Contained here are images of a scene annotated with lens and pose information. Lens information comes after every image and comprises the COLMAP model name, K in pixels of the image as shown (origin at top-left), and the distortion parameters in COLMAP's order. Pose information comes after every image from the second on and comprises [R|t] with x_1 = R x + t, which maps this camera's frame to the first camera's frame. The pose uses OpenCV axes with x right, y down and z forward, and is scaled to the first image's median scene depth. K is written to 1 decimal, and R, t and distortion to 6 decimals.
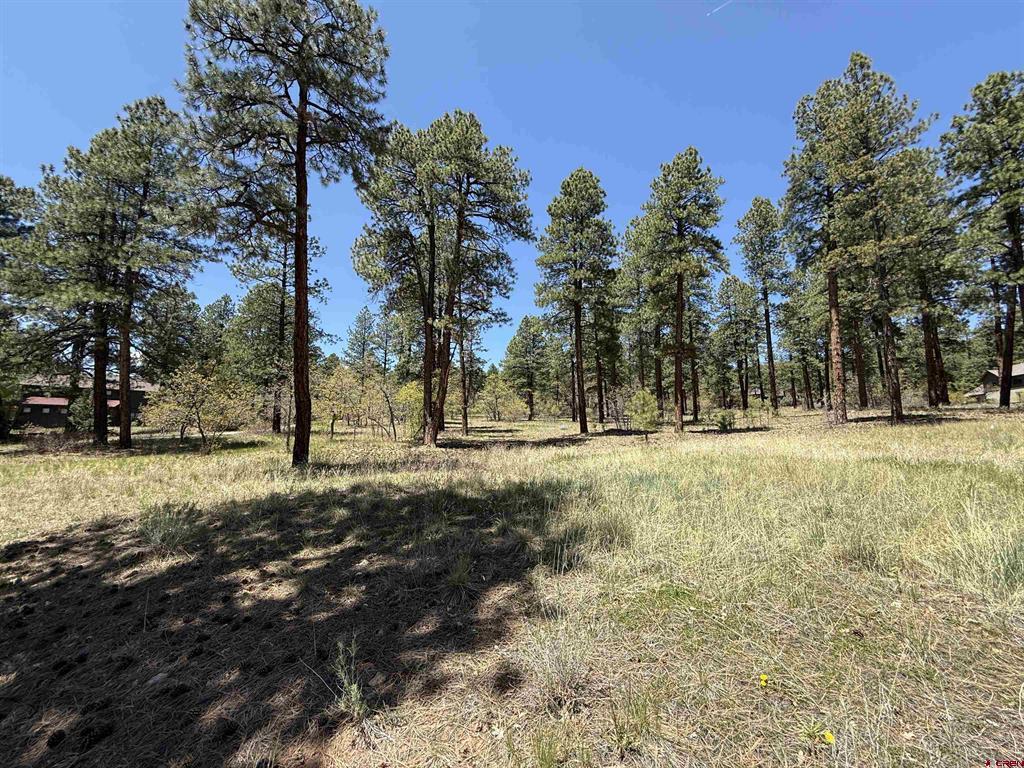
lens RADIAL K [[408.1, 0, 511.5], [0, 408.1, 384.9], [0, 0, 1]] dist [0.001299, 0.000549]
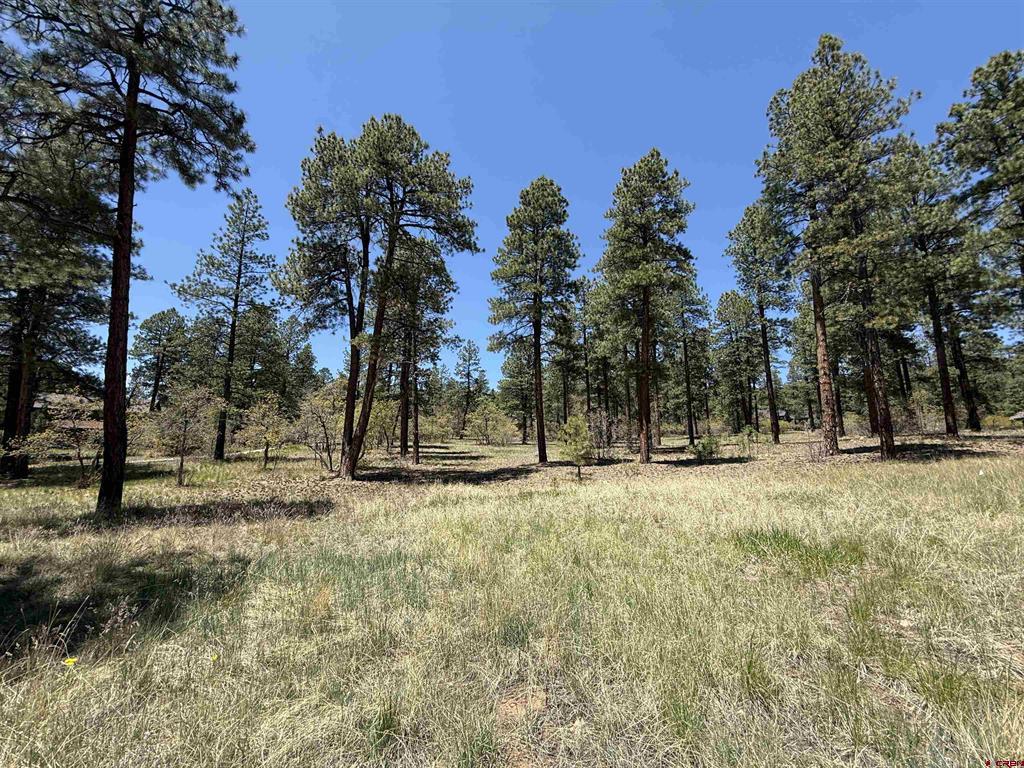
lens RADIAL K [[408.1, 0, 512.8], [0, 408.1, 383.1], [0, 0, 1]] dist [0.001299, 0.000549]
pose [[0.998642, -0.002633, -0.052030, 0.168355], [-0.000198, 0.998523, -0.054324, -0.007961], [0.052096, 0.054261, 0.997167, 0.097608]]
